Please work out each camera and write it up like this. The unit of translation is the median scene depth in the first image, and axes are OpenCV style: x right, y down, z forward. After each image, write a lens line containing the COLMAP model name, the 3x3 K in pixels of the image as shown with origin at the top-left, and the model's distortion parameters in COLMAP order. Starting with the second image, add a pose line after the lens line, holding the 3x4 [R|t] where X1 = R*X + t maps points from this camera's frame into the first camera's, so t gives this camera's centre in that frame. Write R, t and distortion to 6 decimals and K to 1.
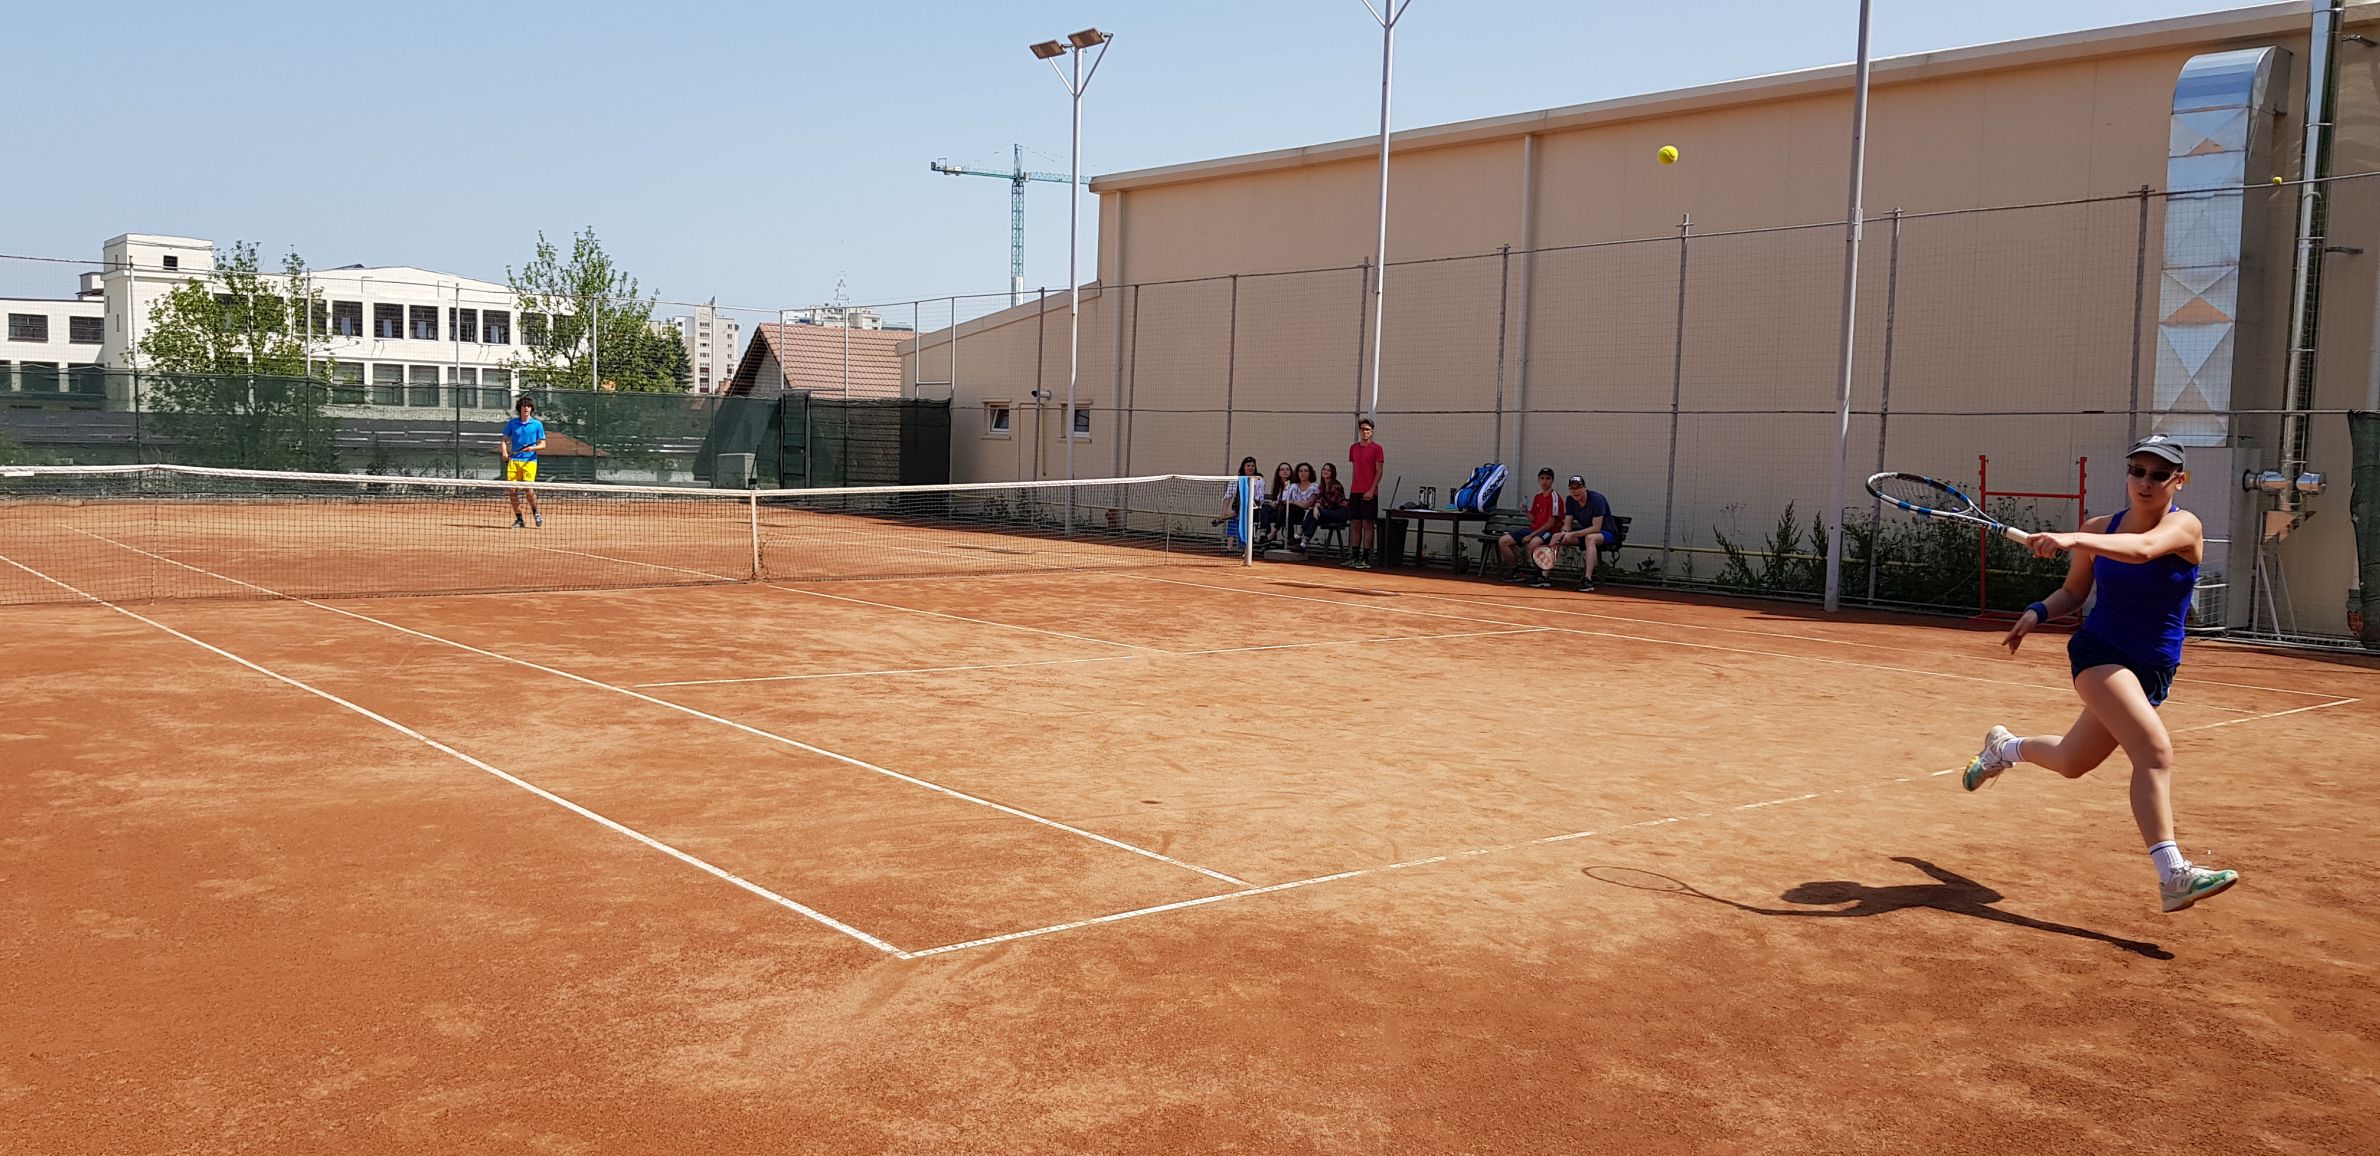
lens RADIAL K [[1939.6, 0, 1195.0], [0, 1939.6, 589.1], [0, 0, 1]] dist [0.056746, -0.066623]
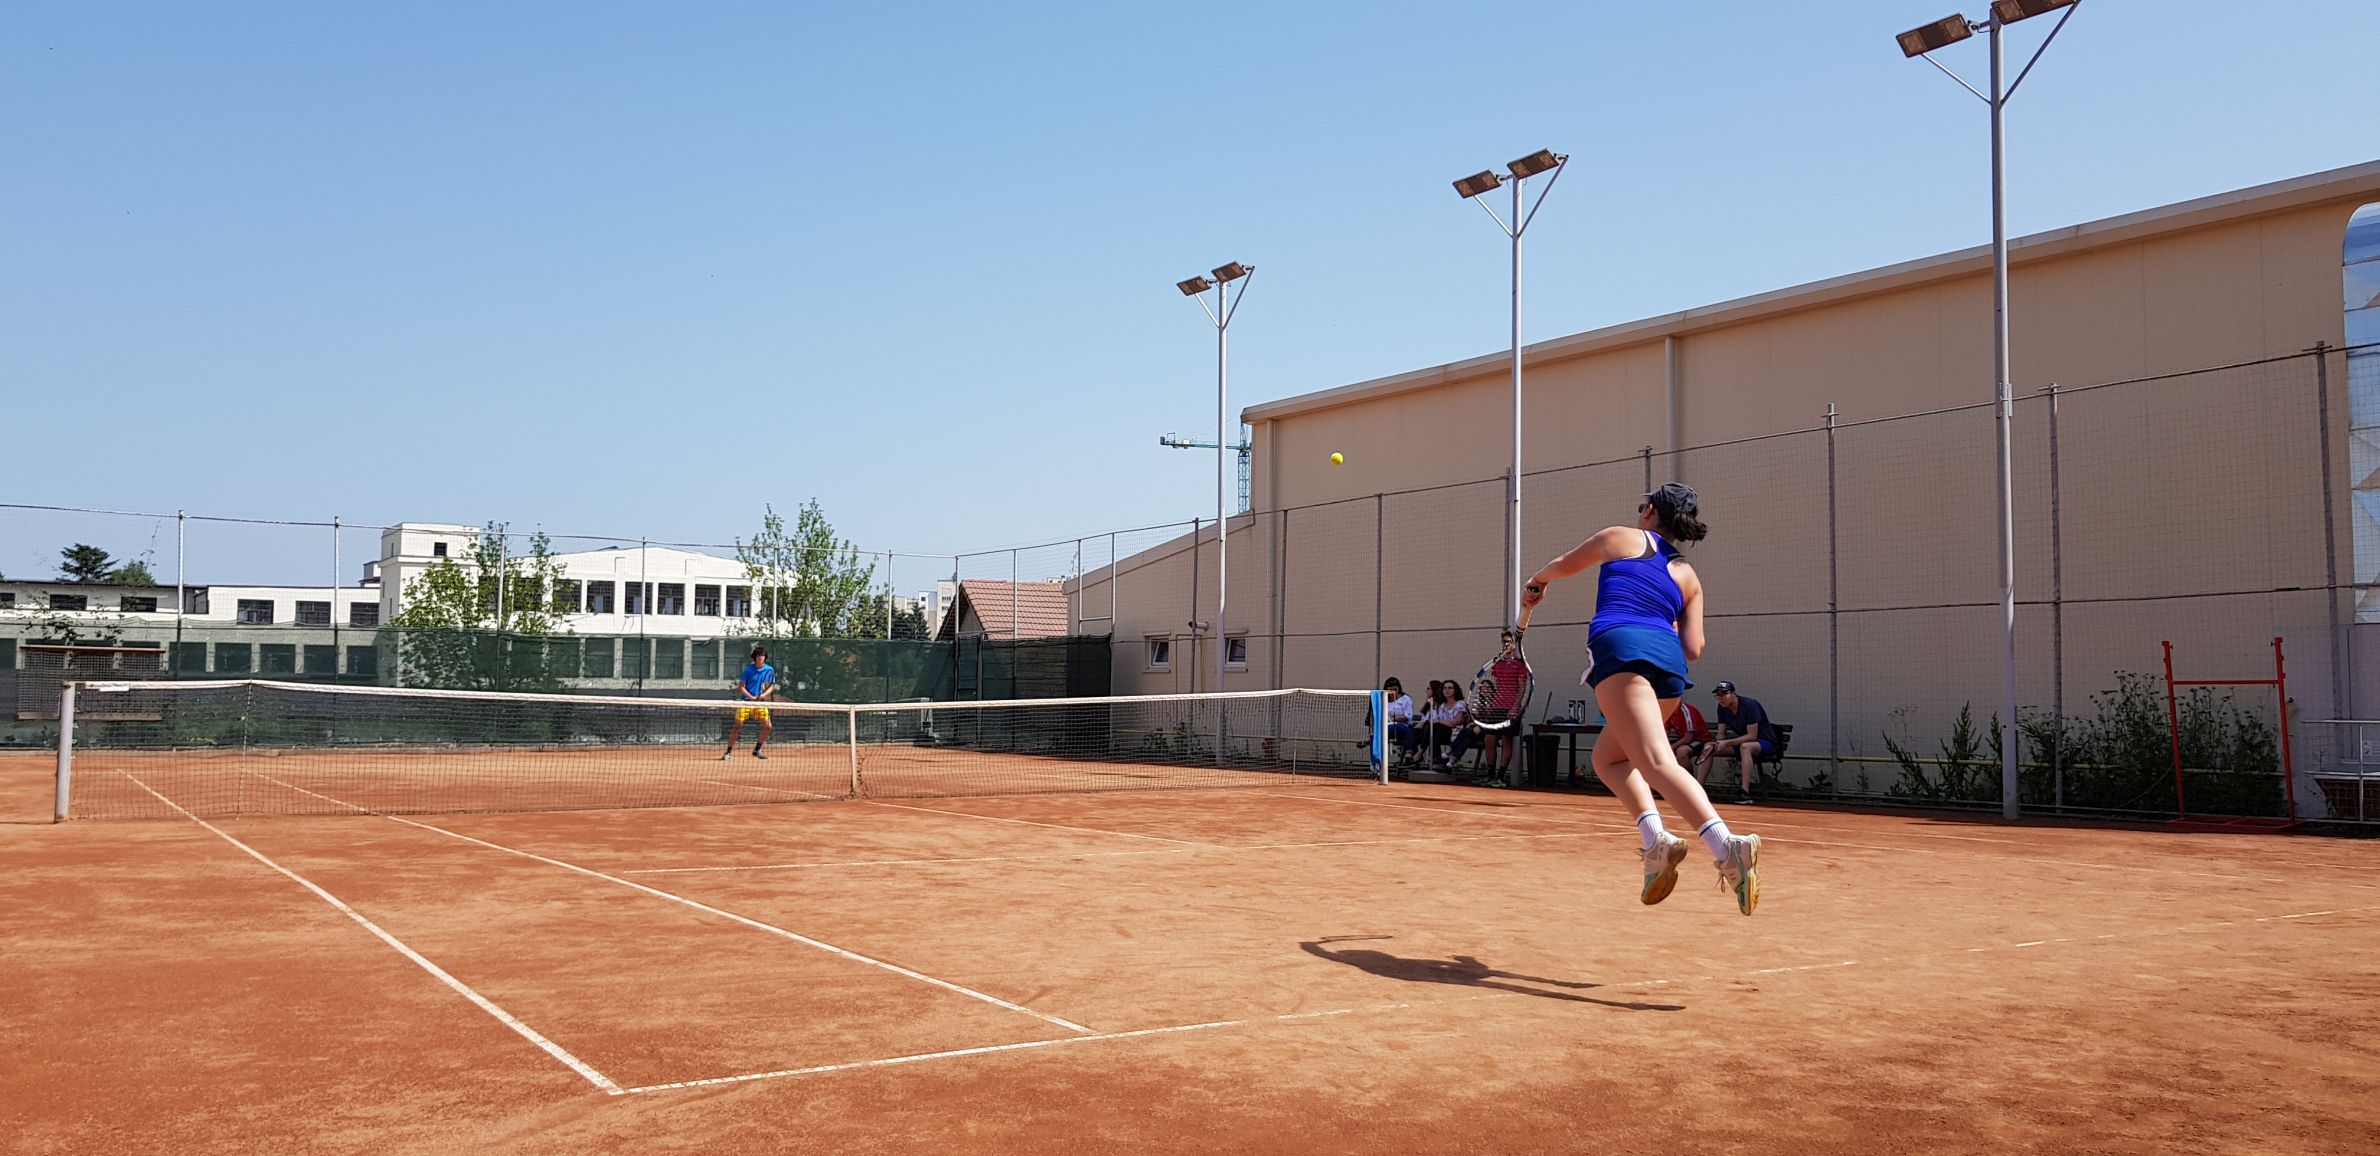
lens RADIAL K [[1939.6, 0, 1188.5], [0, 1939.6, 564.7], [0, 0, 1]] dist [0.056746, -0.066623]
pose [[0.992364, -0.029058, -0.119872, 0.047365], [0.011110, 0.988961, -0.147759, 0.019922], [0.122843, 0.145299, 0.981732, 0.033953]]
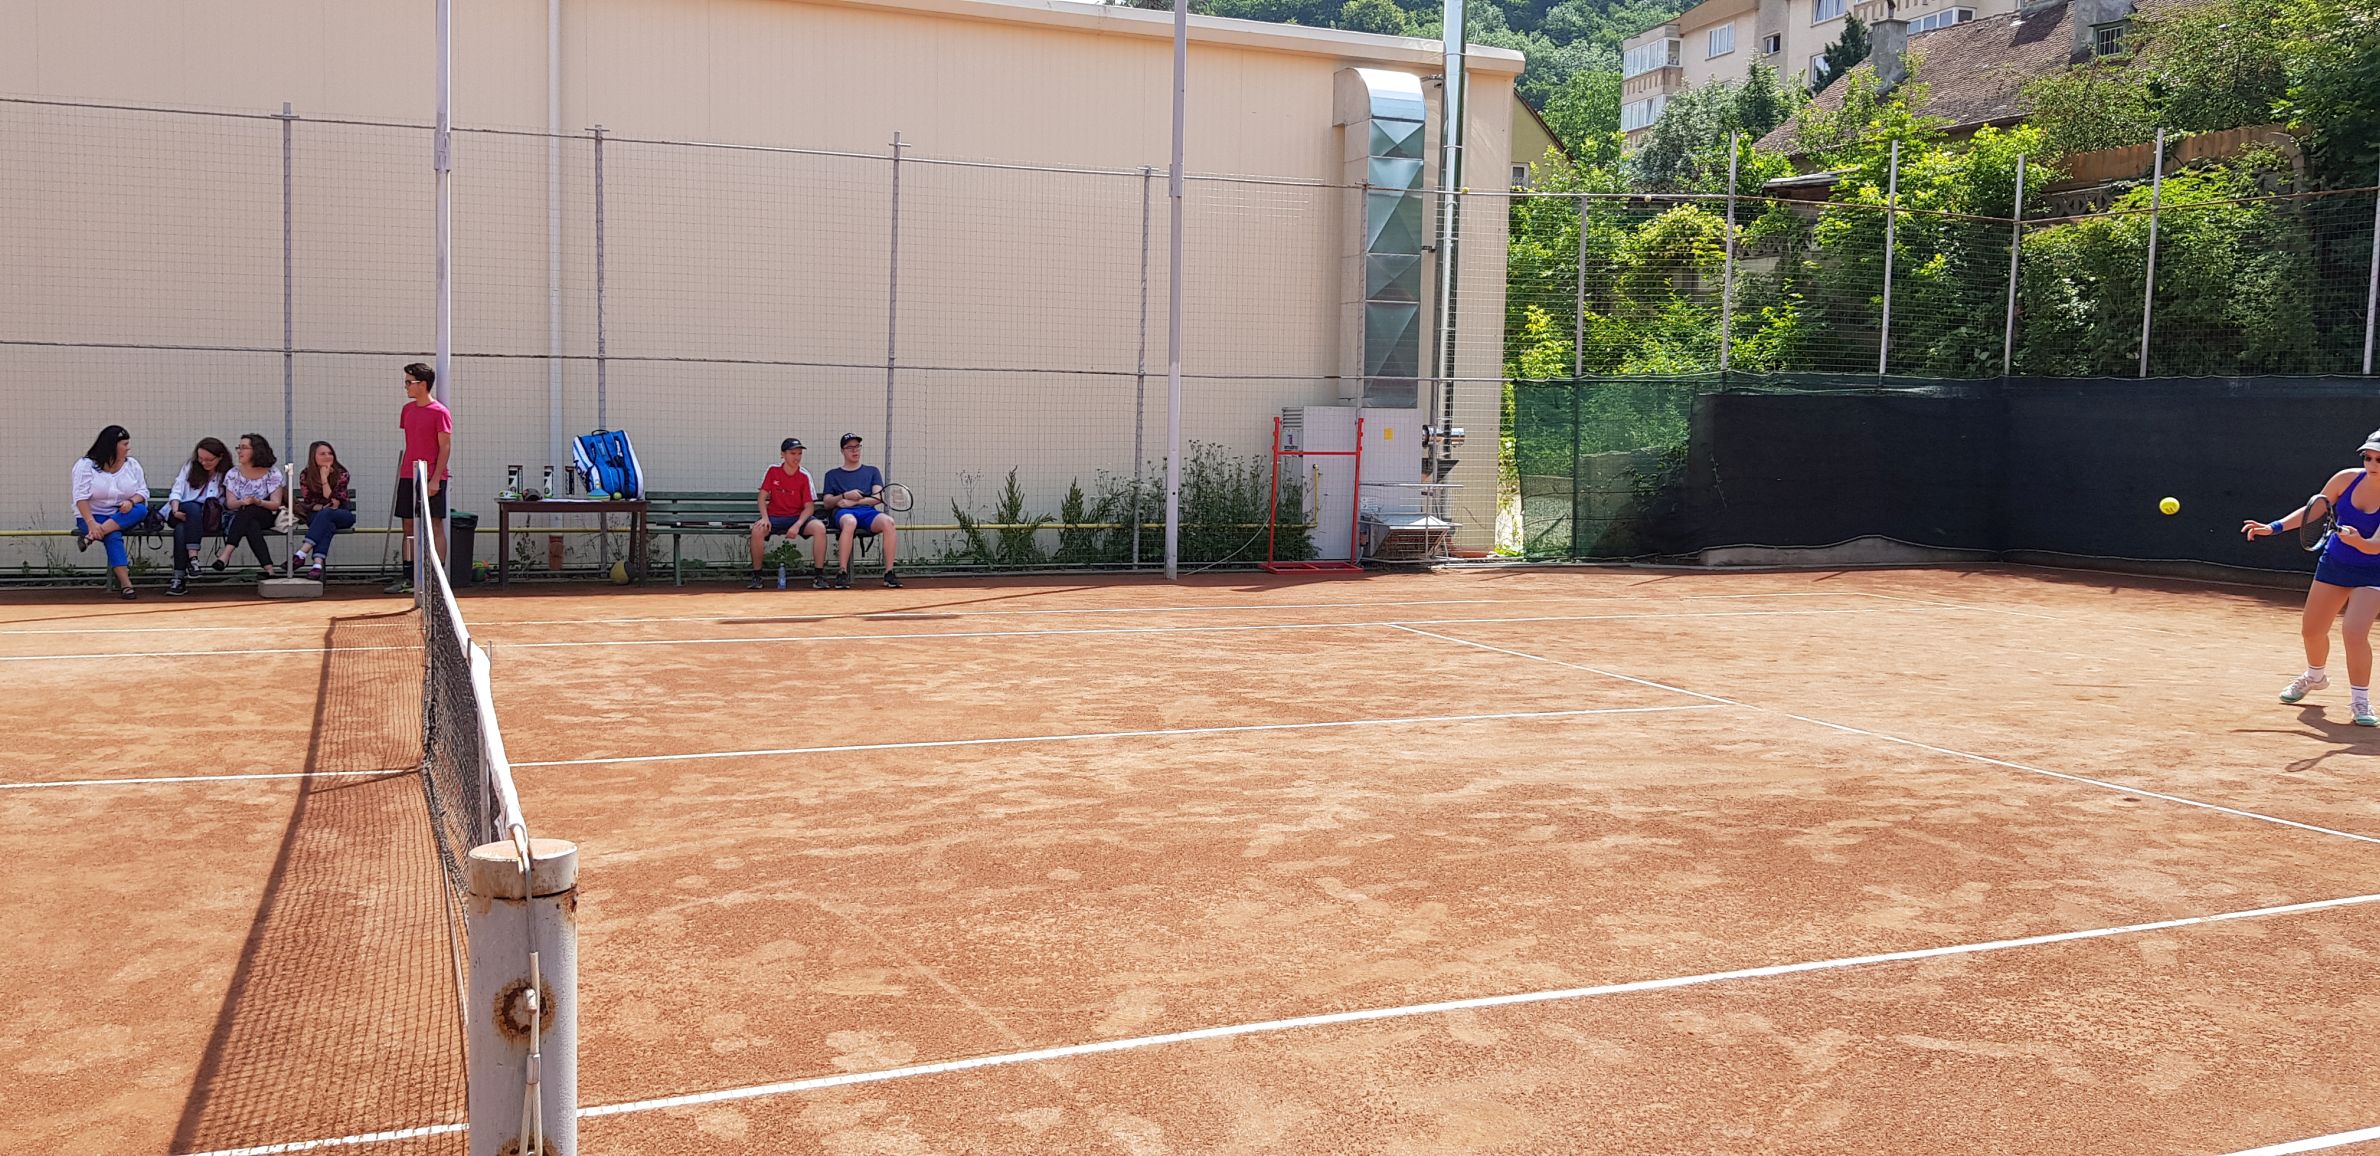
lens RADIAL K [[1939.6, 0, 1192.3], [0, 1939.6, 585.4], [0, 0, 1]] dist [0.056746, -0.066623]
pose [[0.290186, -0.097294, 0.952012, -0.480860], [0.067710, 0.994413, 0.080988, -0.051143], [-0.954572, 0.040959, 0.295152, 0.575095]]
